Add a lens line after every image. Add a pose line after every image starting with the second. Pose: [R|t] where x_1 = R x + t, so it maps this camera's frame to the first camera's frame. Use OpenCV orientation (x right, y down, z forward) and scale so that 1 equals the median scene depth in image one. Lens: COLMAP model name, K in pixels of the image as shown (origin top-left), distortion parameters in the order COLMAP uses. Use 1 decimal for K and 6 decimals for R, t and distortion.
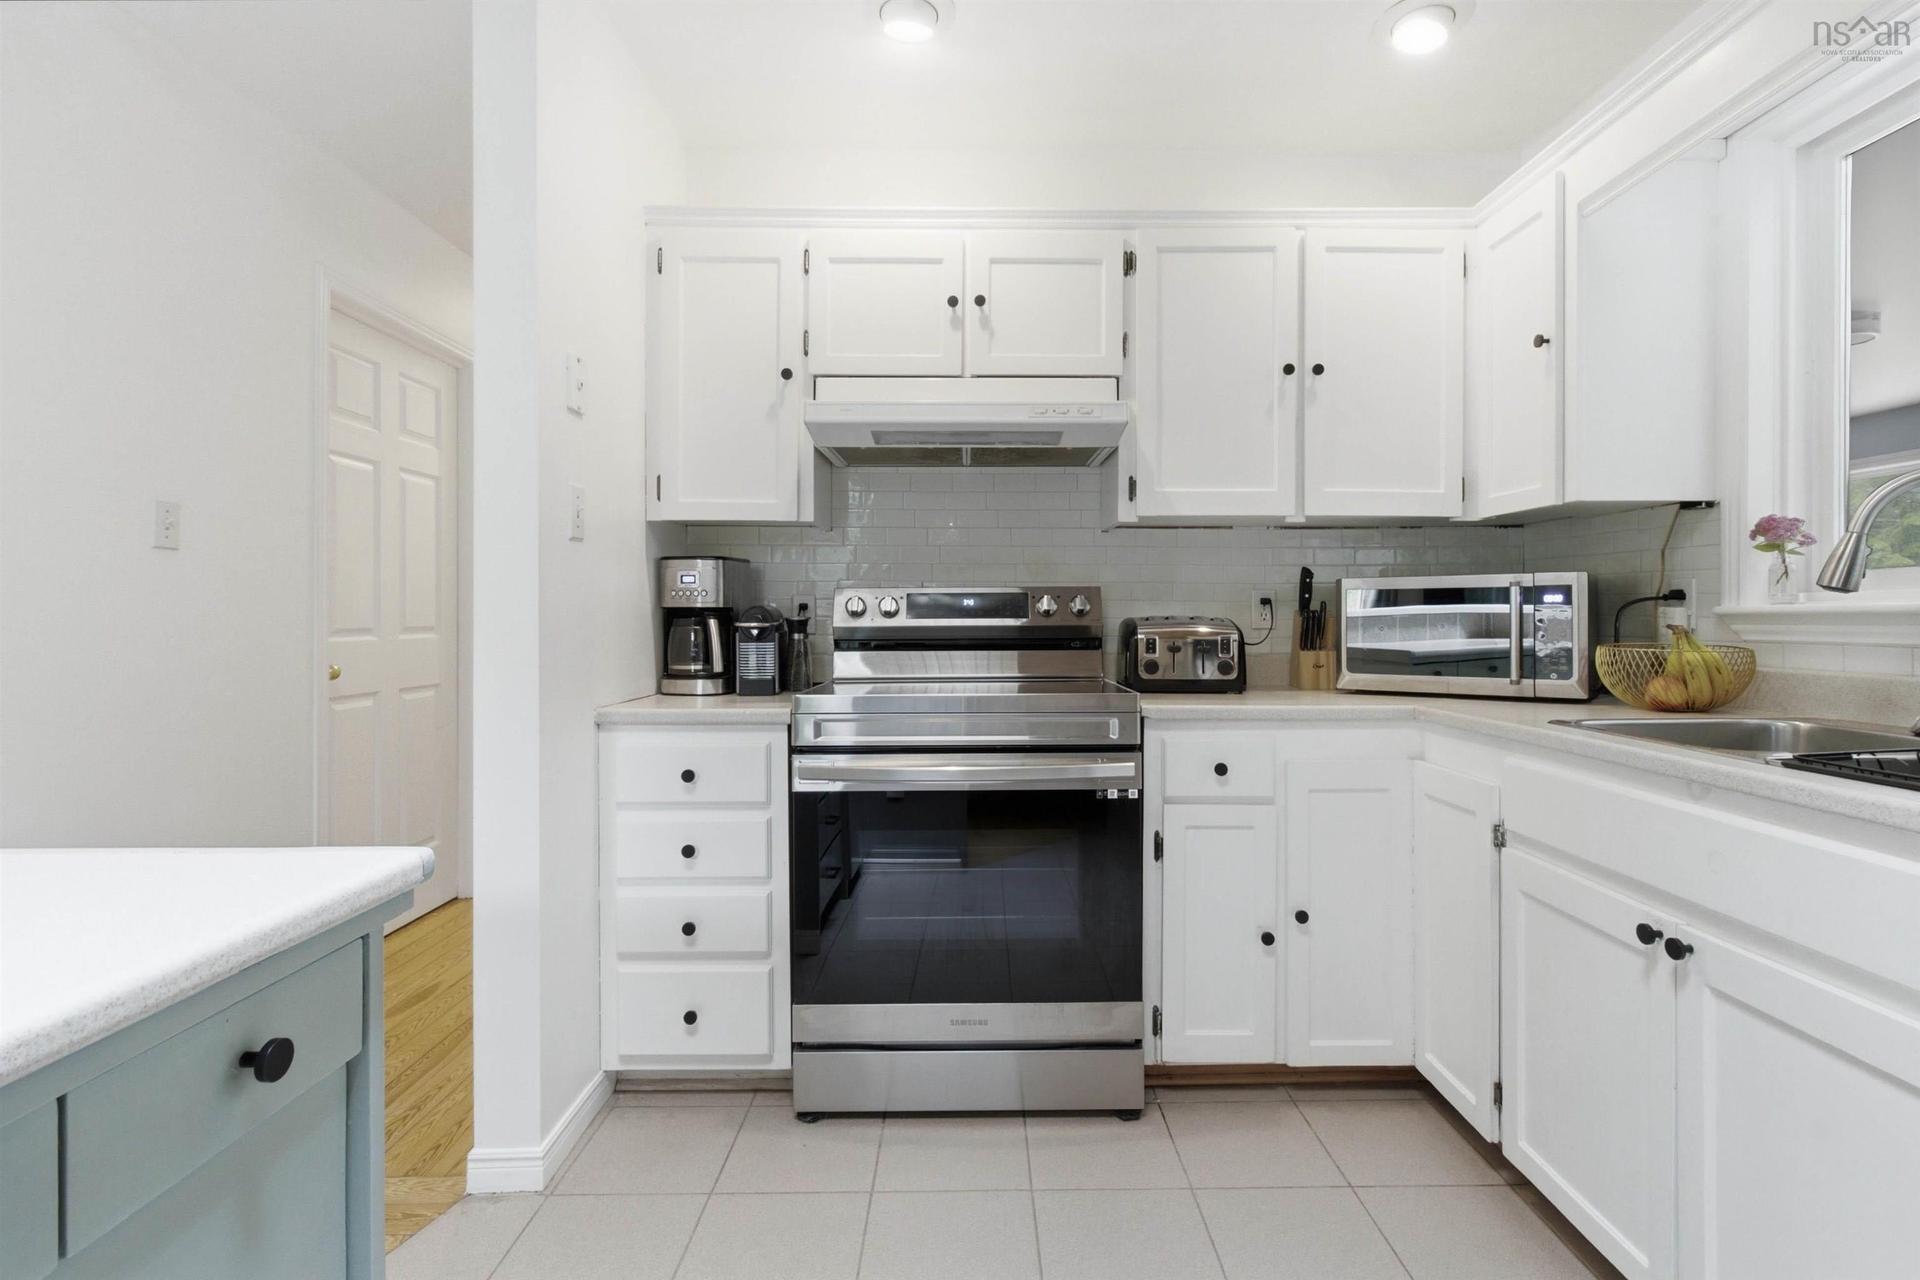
lens RADIAL K [[896.3, 0, 974.3], [0, 896.3, 620.1], [0, 0, 1]] dist [0.001127, 0.000165]
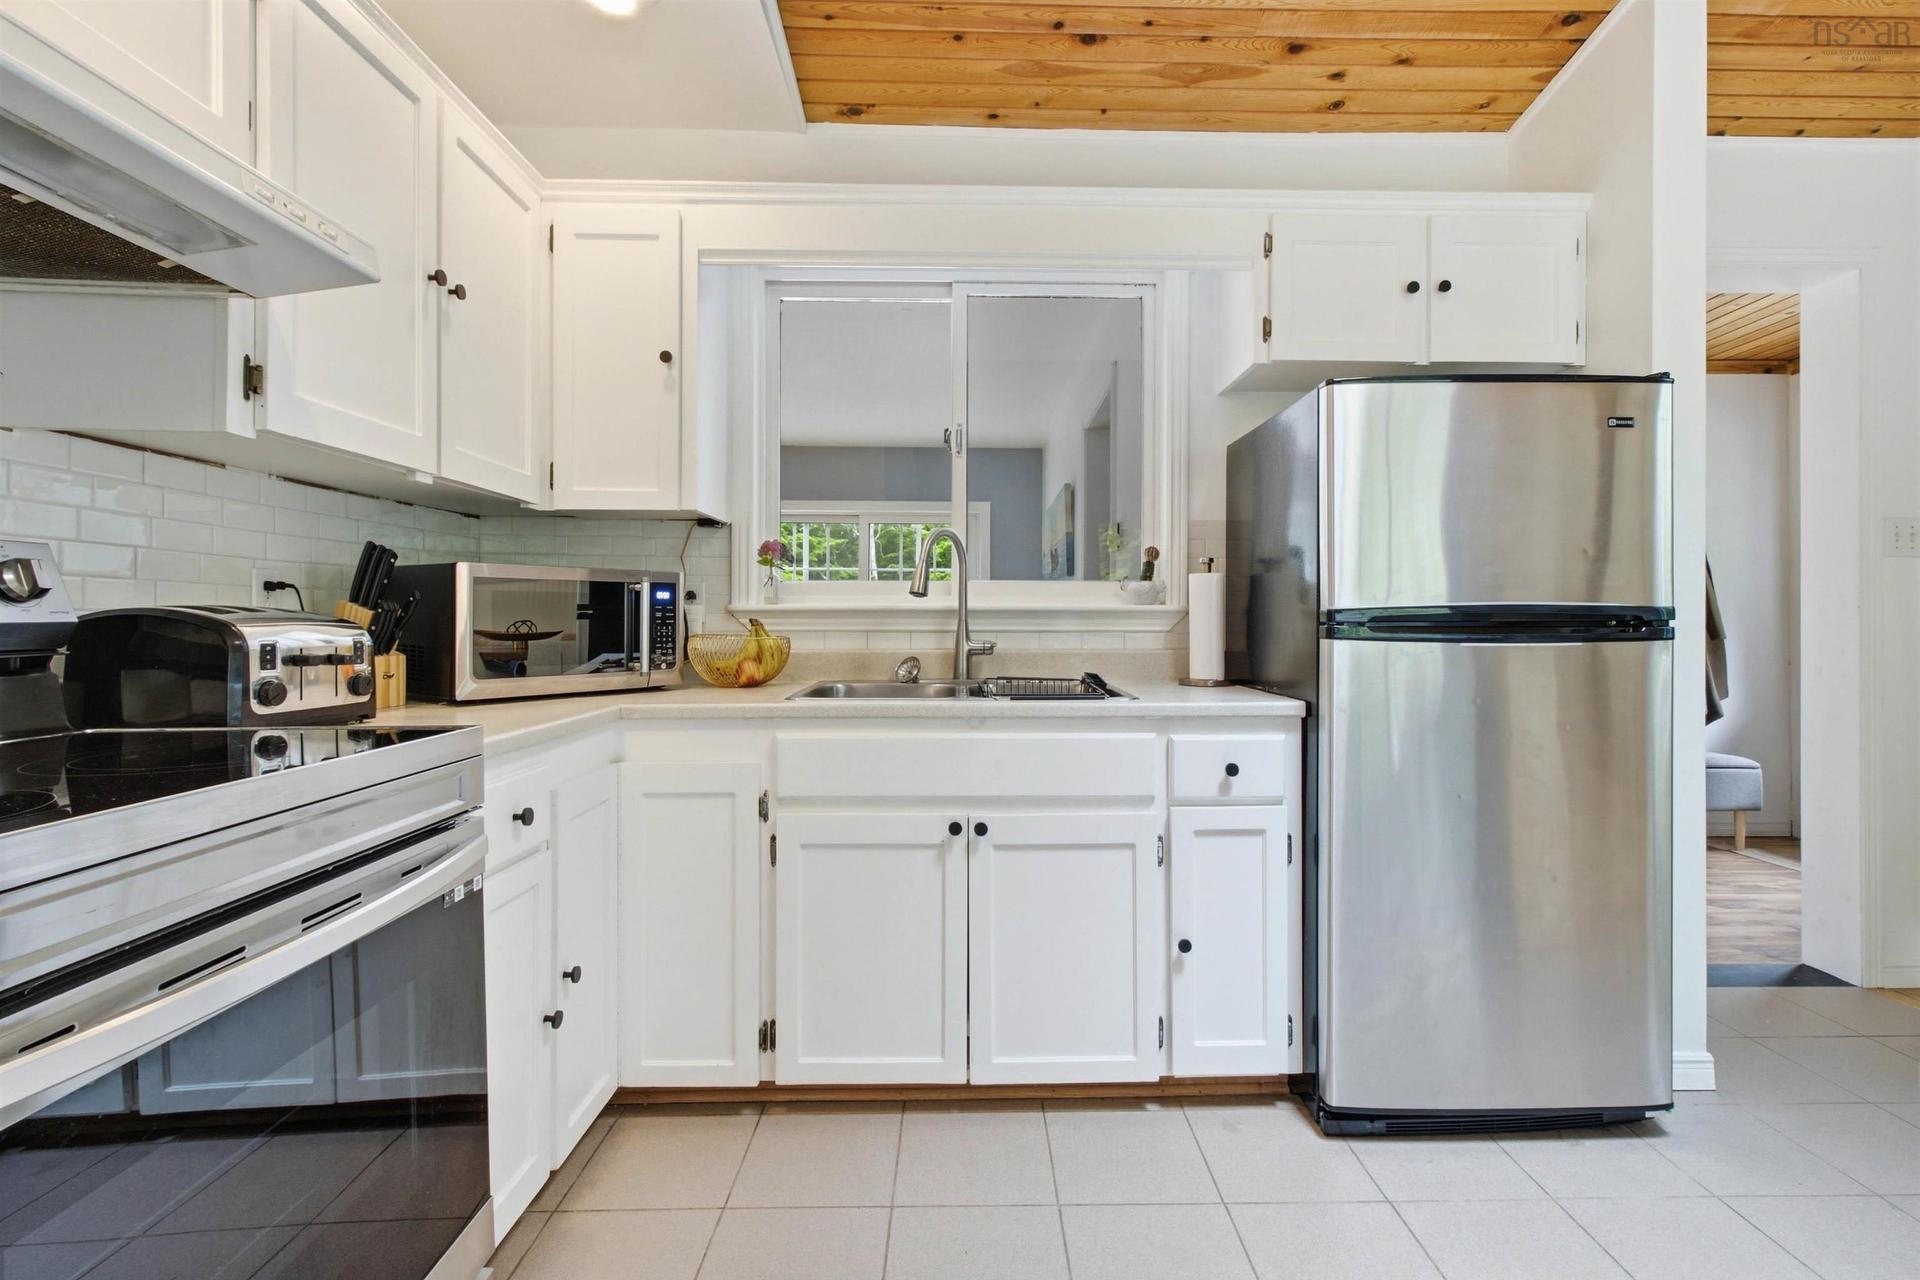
lens RADIAL K [[896.3, 0, 984.6], [0, 896.3, 625.8], [0, 0, 1]] dist [0.001127, 0.000165]
pose [[-0.023427, -0.006070, 0.999707, -0.448918], [0.003125, 0.999976, 0.006145, 0.007380], [-0.999721, 0.003268, -0.023407, 0.625867]]
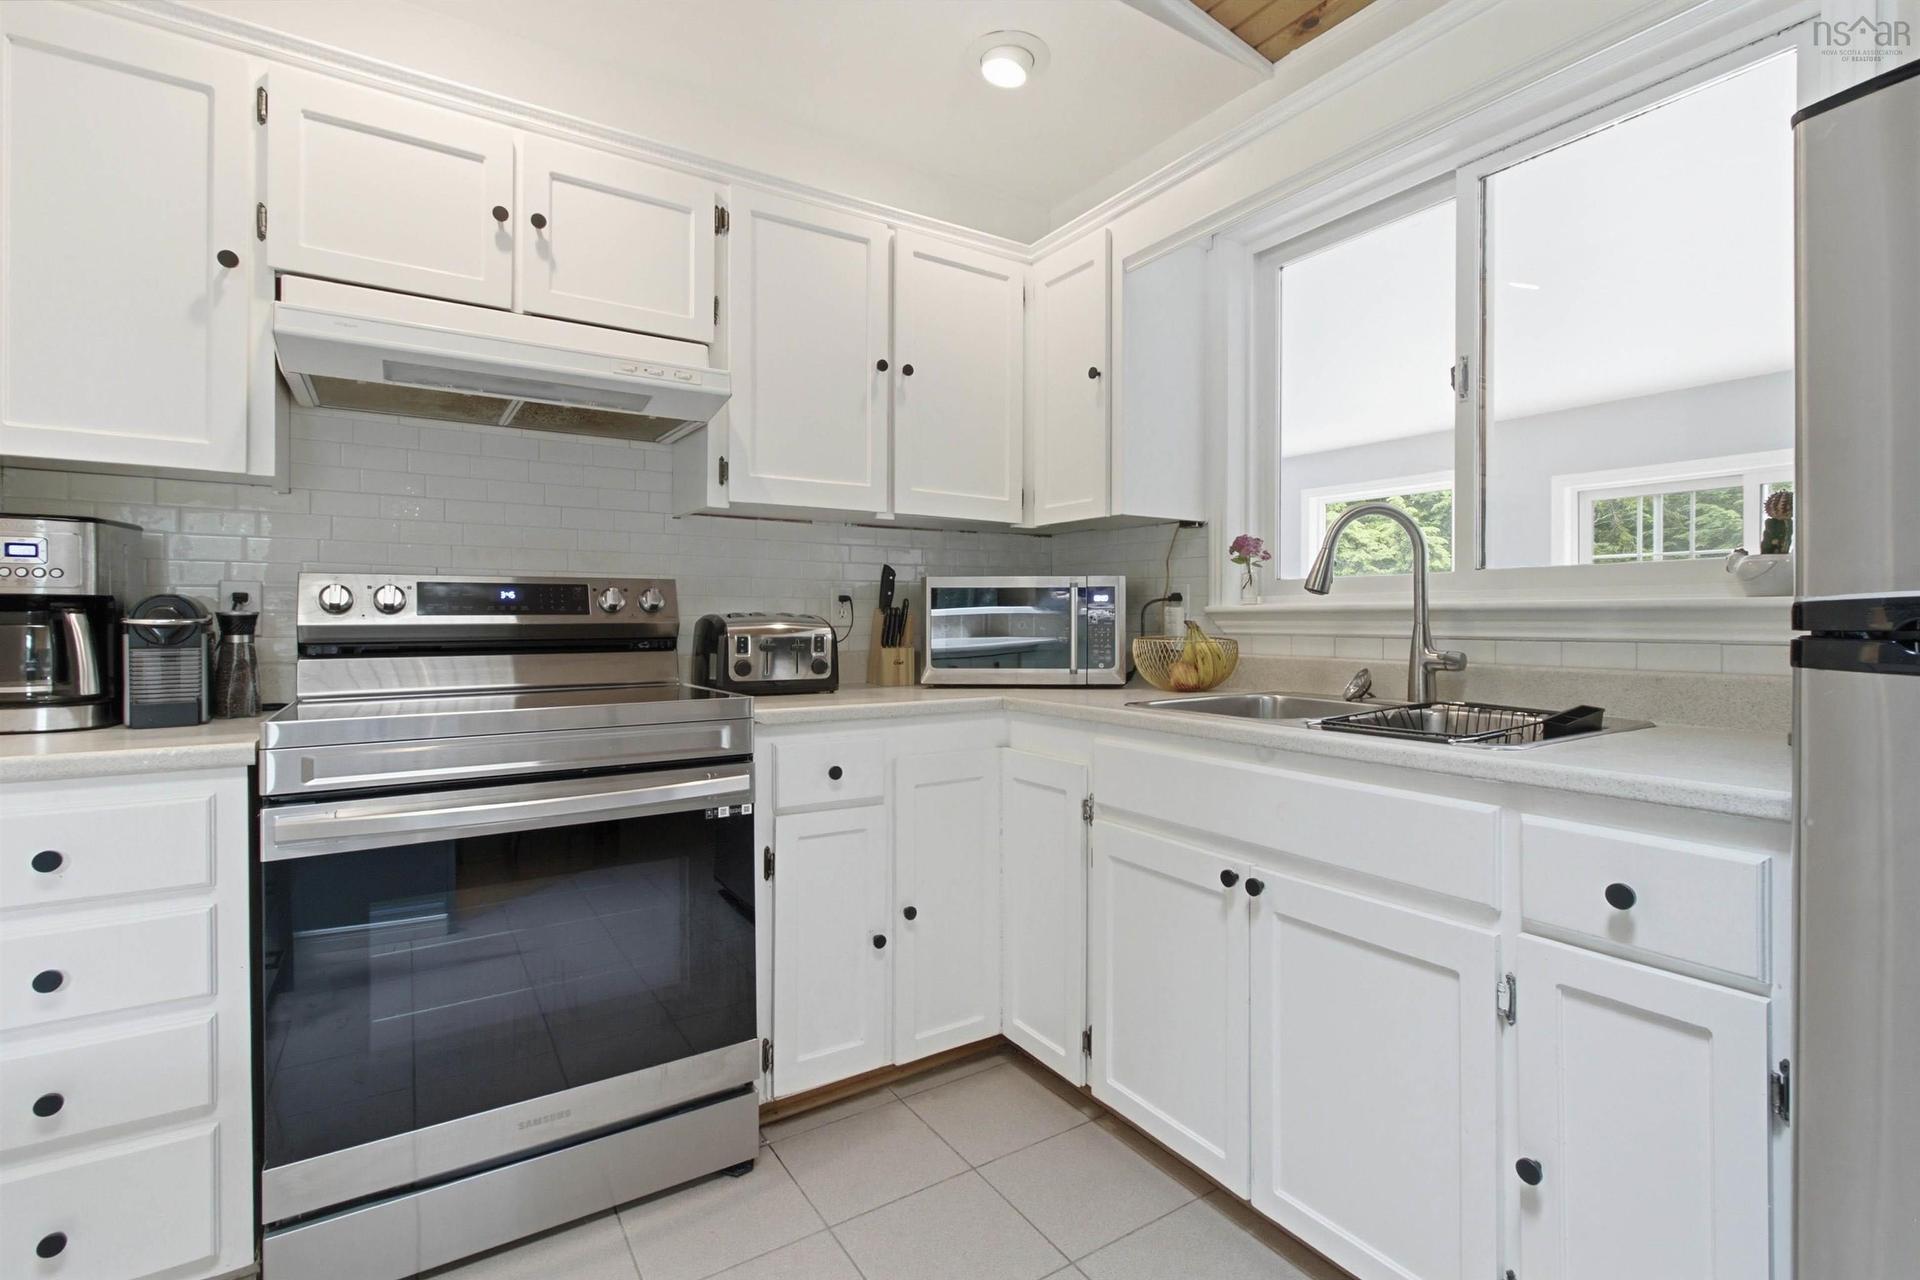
lens RADIAL K [[896.3, 0, 979.0], [0, 896.3, 624.2], [0, 0, 1]] dist [0.001127, 0.000165]
pose [[0.839749, -0.001307, 0.542973, -0.110031], [0.000603, 0.999999, 0.001475, 0.007003], [-0.542974, -0.000911, 0.839749, 0.115549]]
